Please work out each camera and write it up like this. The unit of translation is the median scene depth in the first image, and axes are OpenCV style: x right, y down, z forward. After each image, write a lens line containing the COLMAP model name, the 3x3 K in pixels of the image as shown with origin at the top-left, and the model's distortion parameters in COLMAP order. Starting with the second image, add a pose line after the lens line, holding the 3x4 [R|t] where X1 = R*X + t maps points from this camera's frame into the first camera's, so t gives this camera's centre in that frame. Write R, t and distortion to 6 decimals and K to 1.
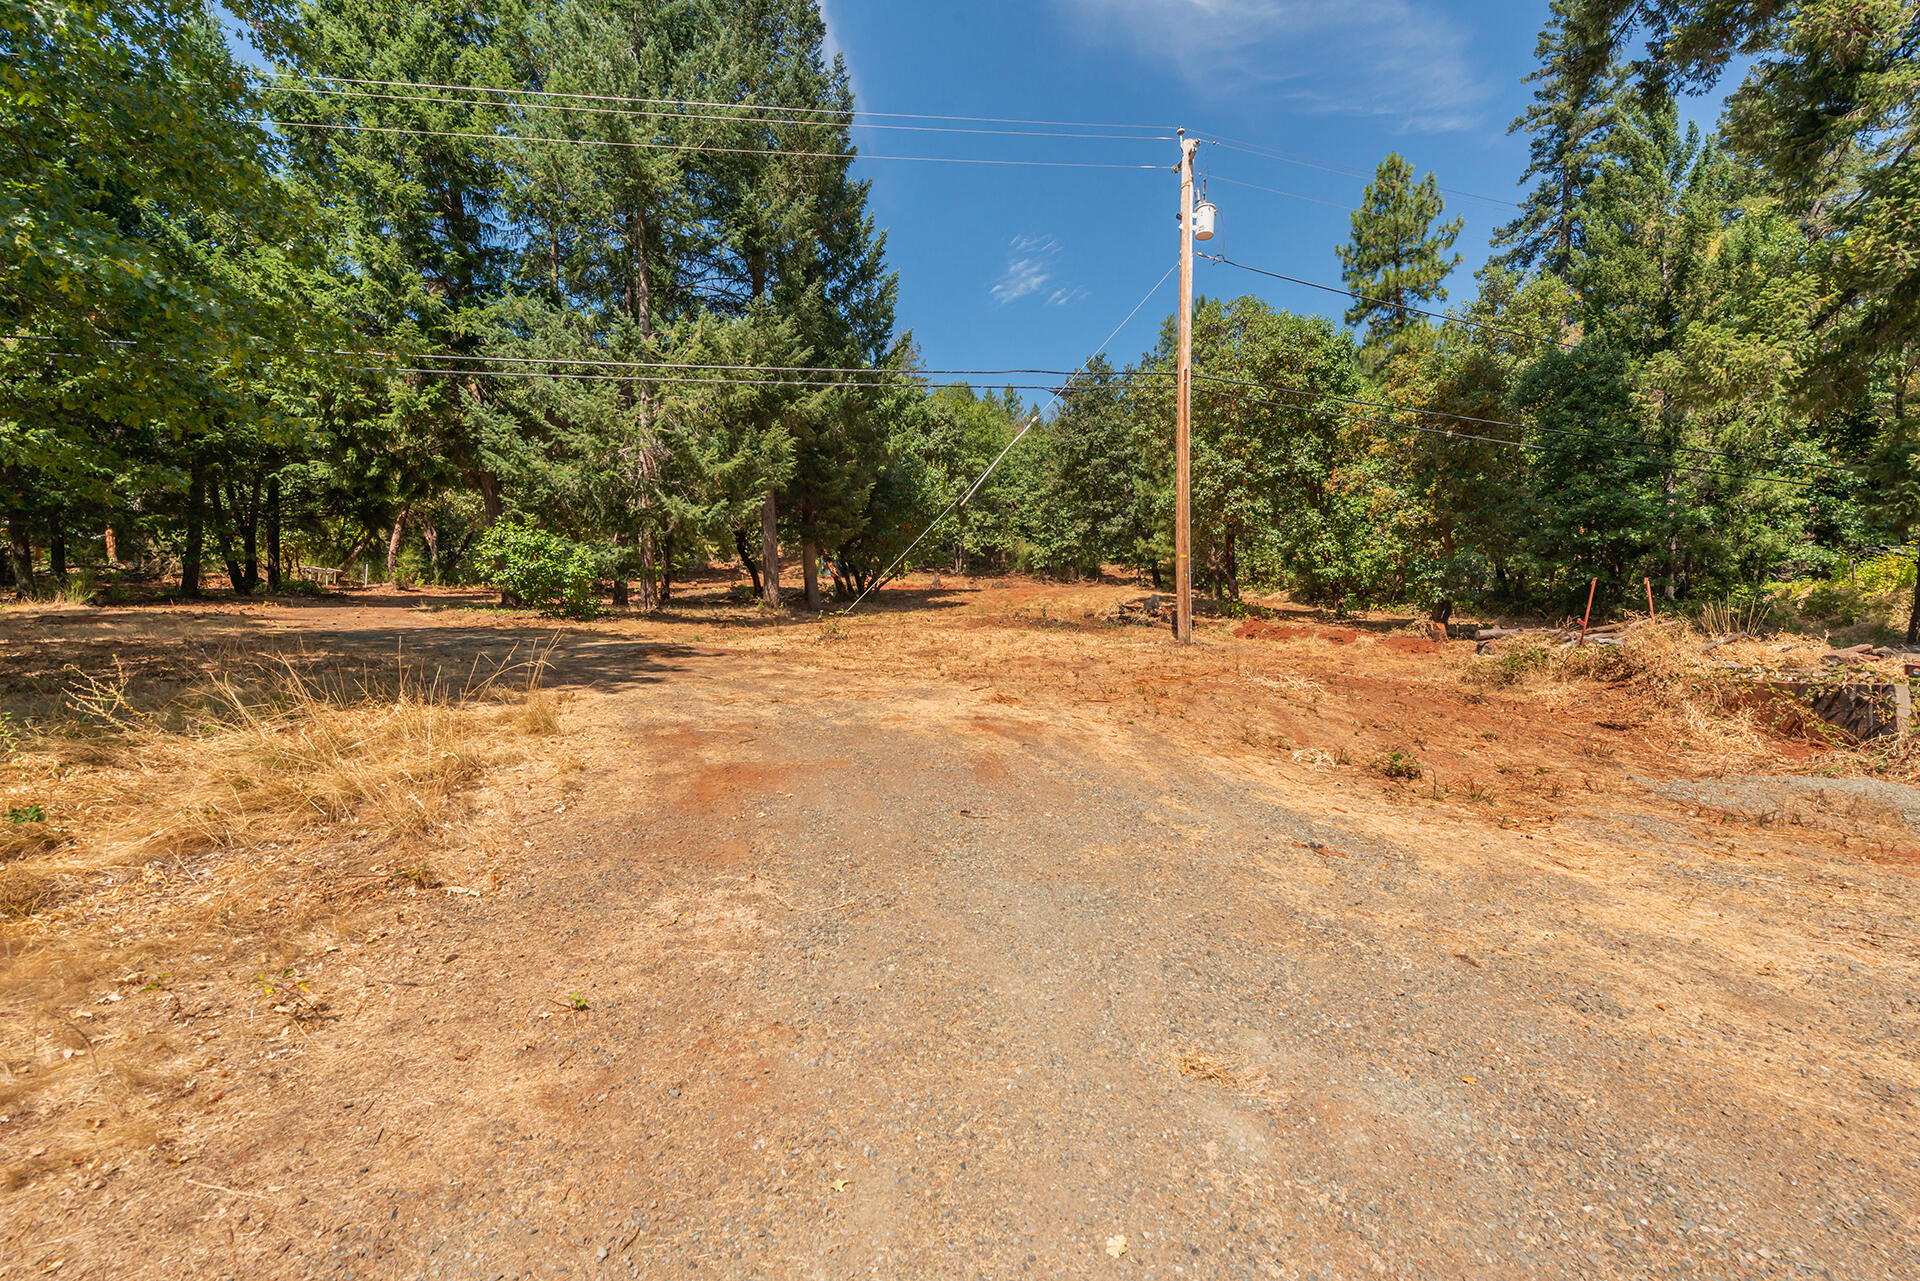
lens RADIAL K [[770.6, 0, 953.5], [0, 770.6, 645.8], [0, 0, 1]] dist [0.010986, -0.000218]
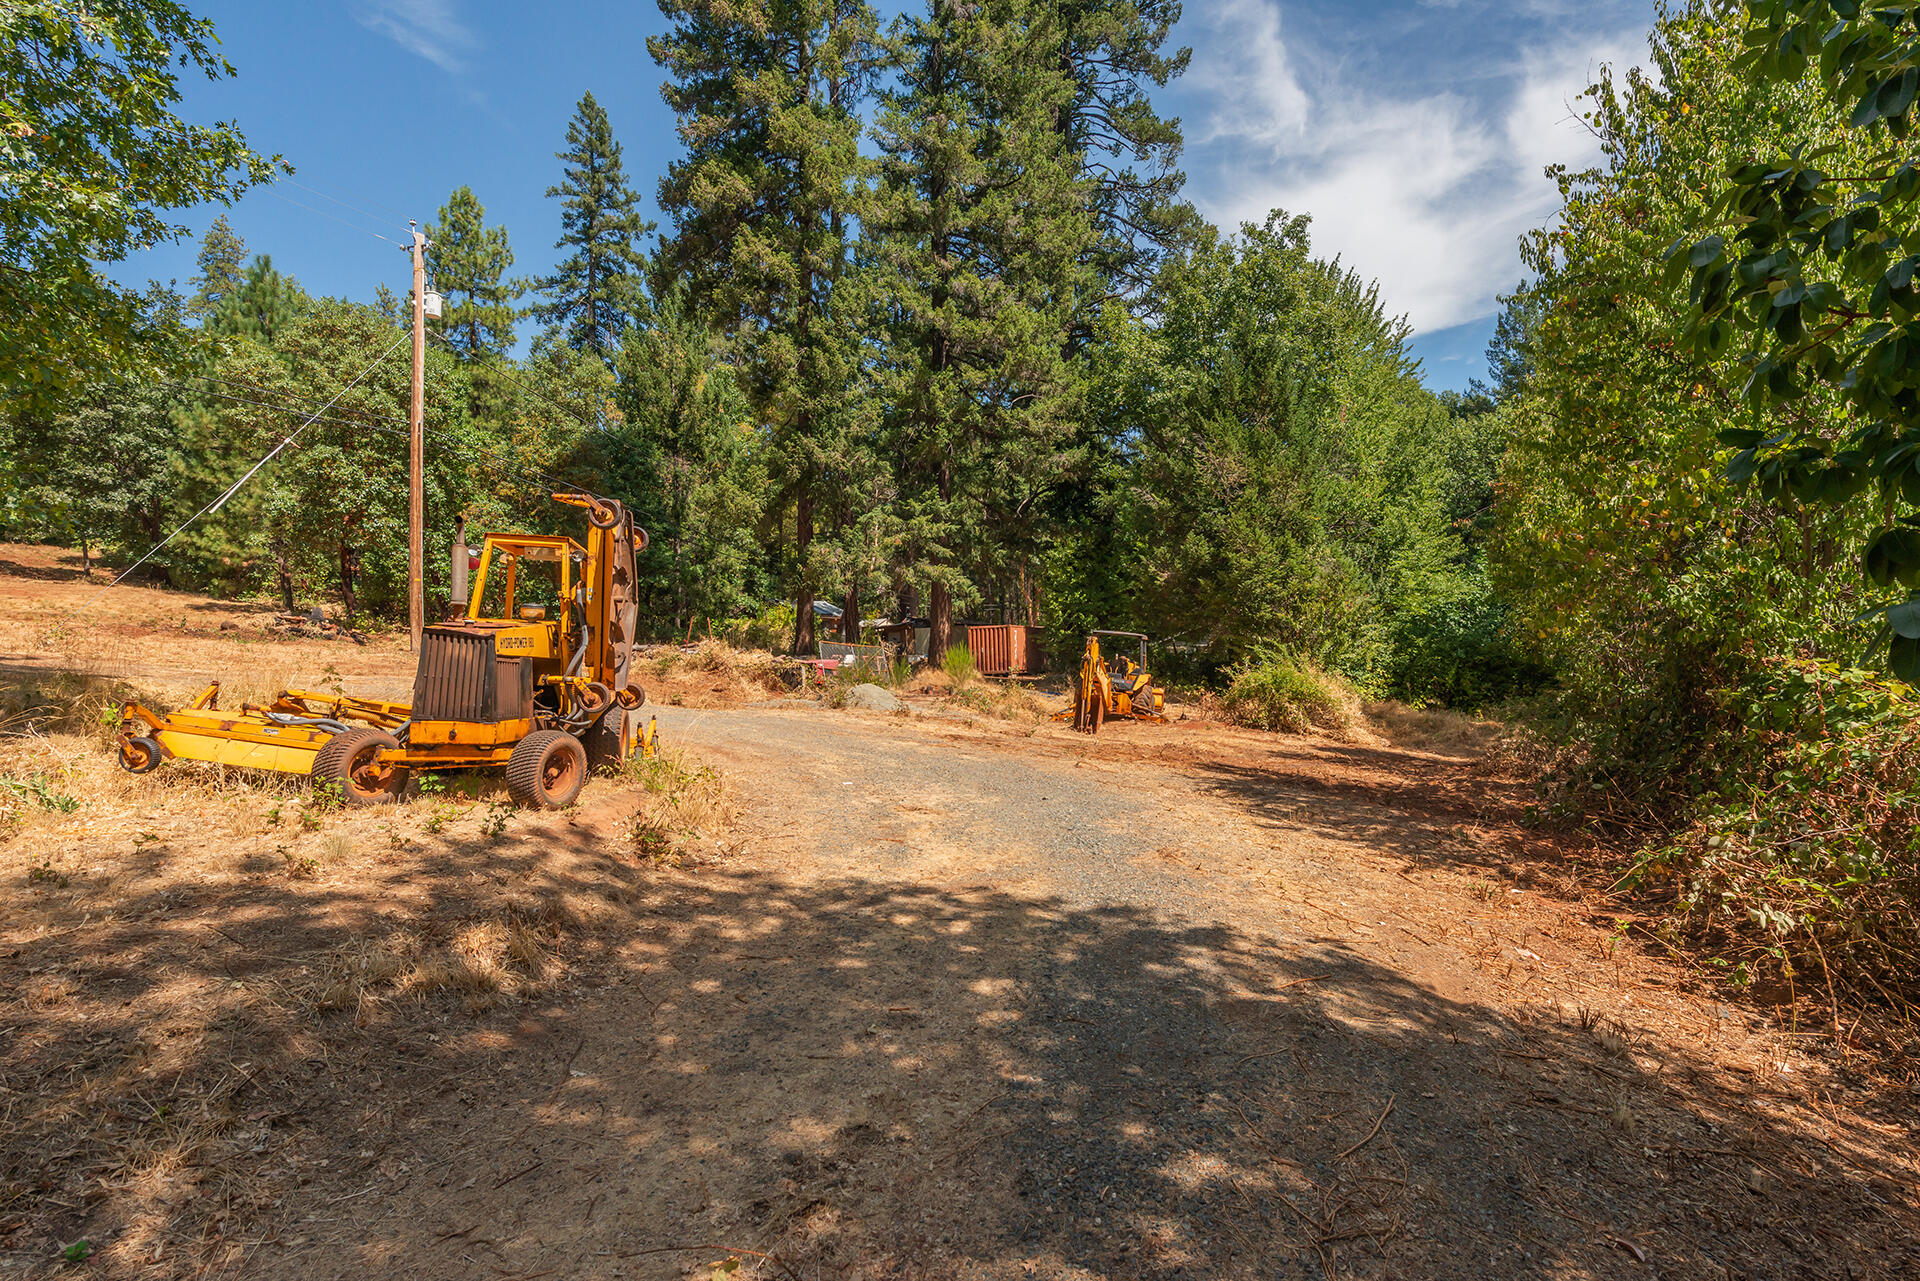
lens RADIAL K [[966.4, 0, 964.5], [0, 966.4, 642.7], [0, 0, 1]] dist [0.023858, 0.000036]
pose [[0.467768, 0.019894, 0.883627, -0.374077], [0.006879, 0.999634, -0.026147, 0.016346], [-0.883824, 0.018309, 0.467460, -0.264046]]
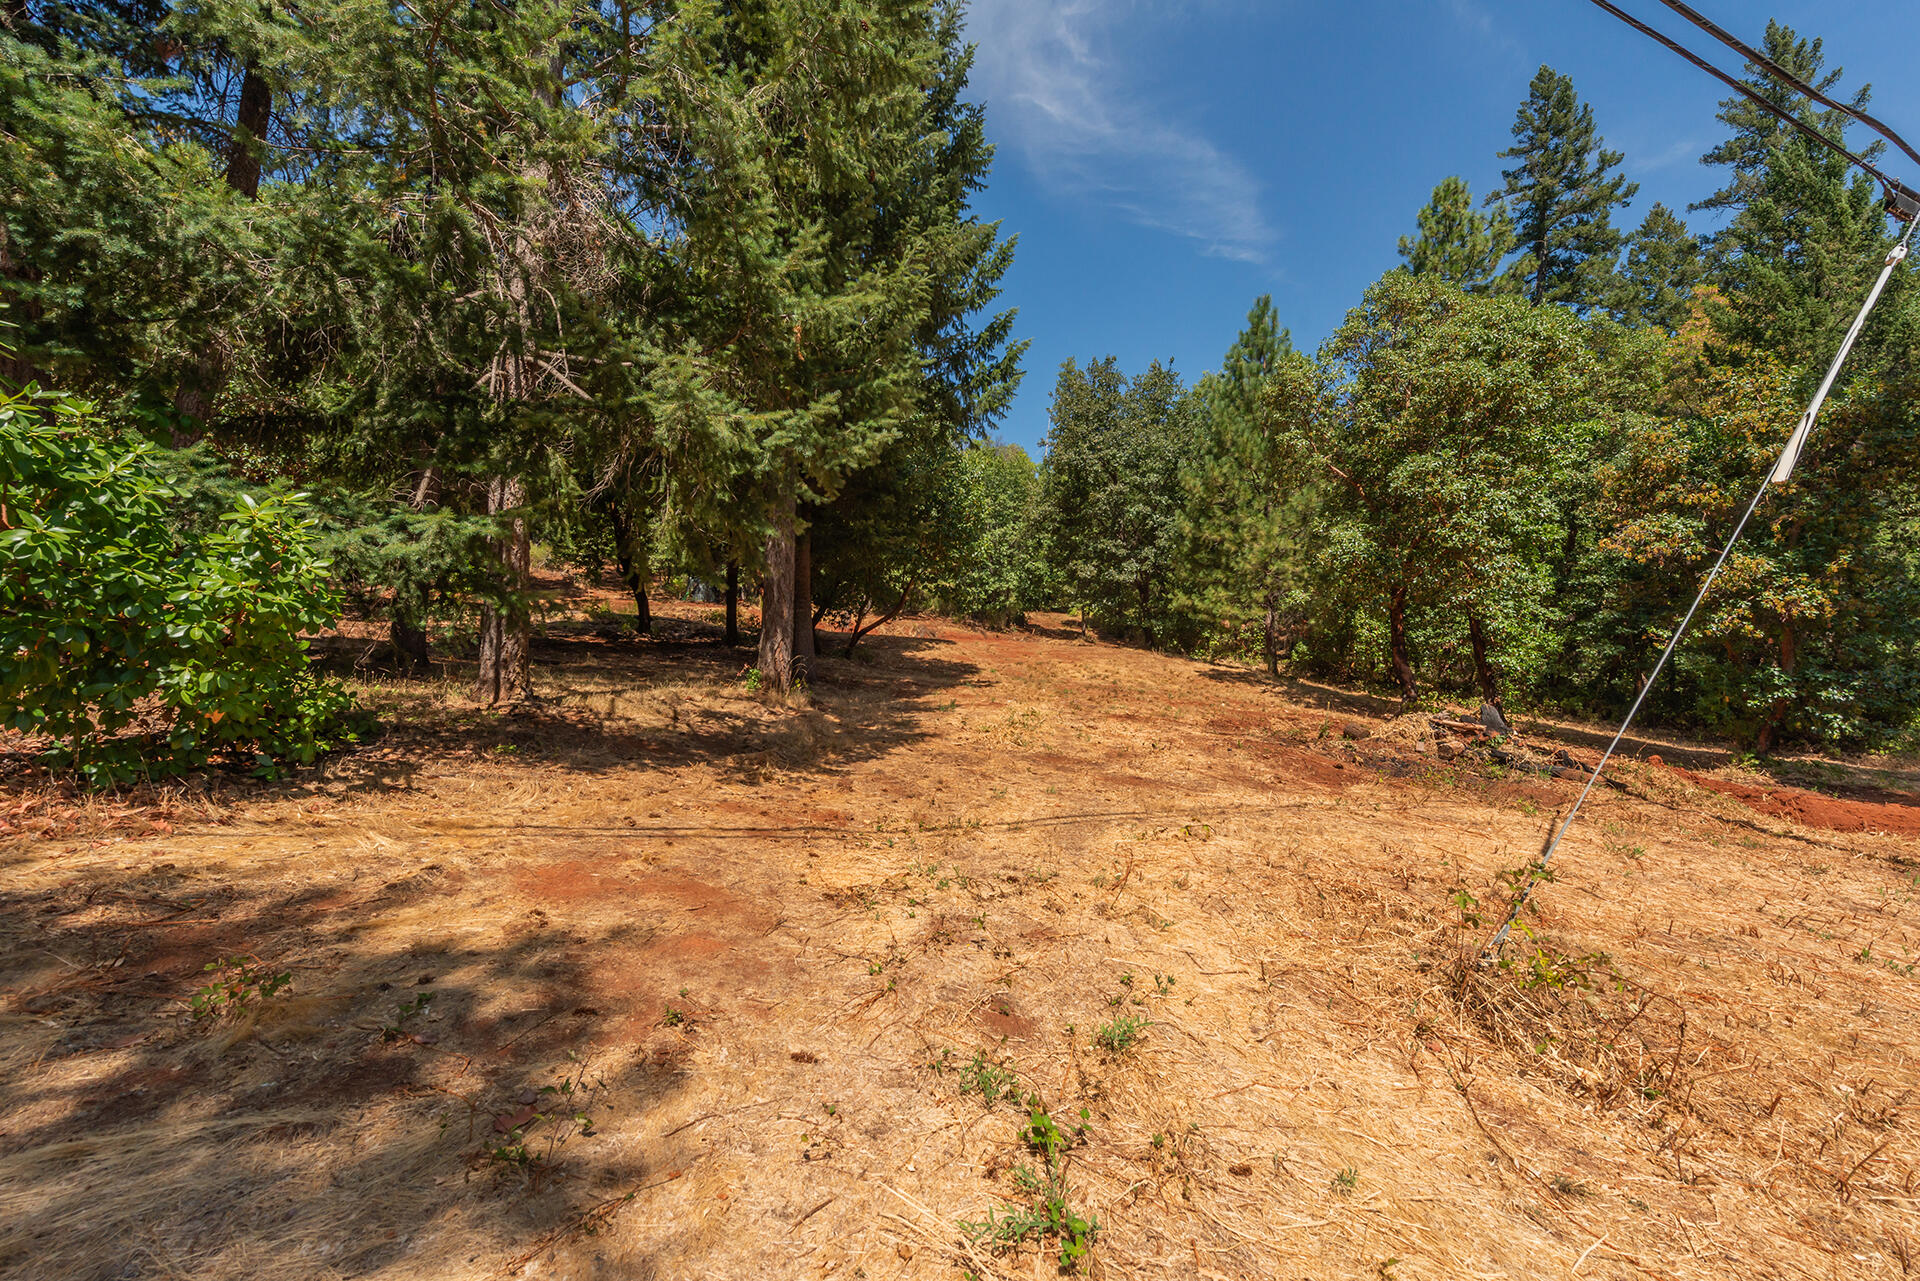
lens RADIAL K [[722.4, 0, 957.8], [0, 722.4, 668.8], [0, 0, 1]] dist [0.015566, -0.000002]
pose [[0.971169, 0.054848, 0.231996, -0.200360], [-0.053070, 0.998494, -0.013902, -0.051225], [-0.232409, 0.001189, 0.972617, 0.452861]]
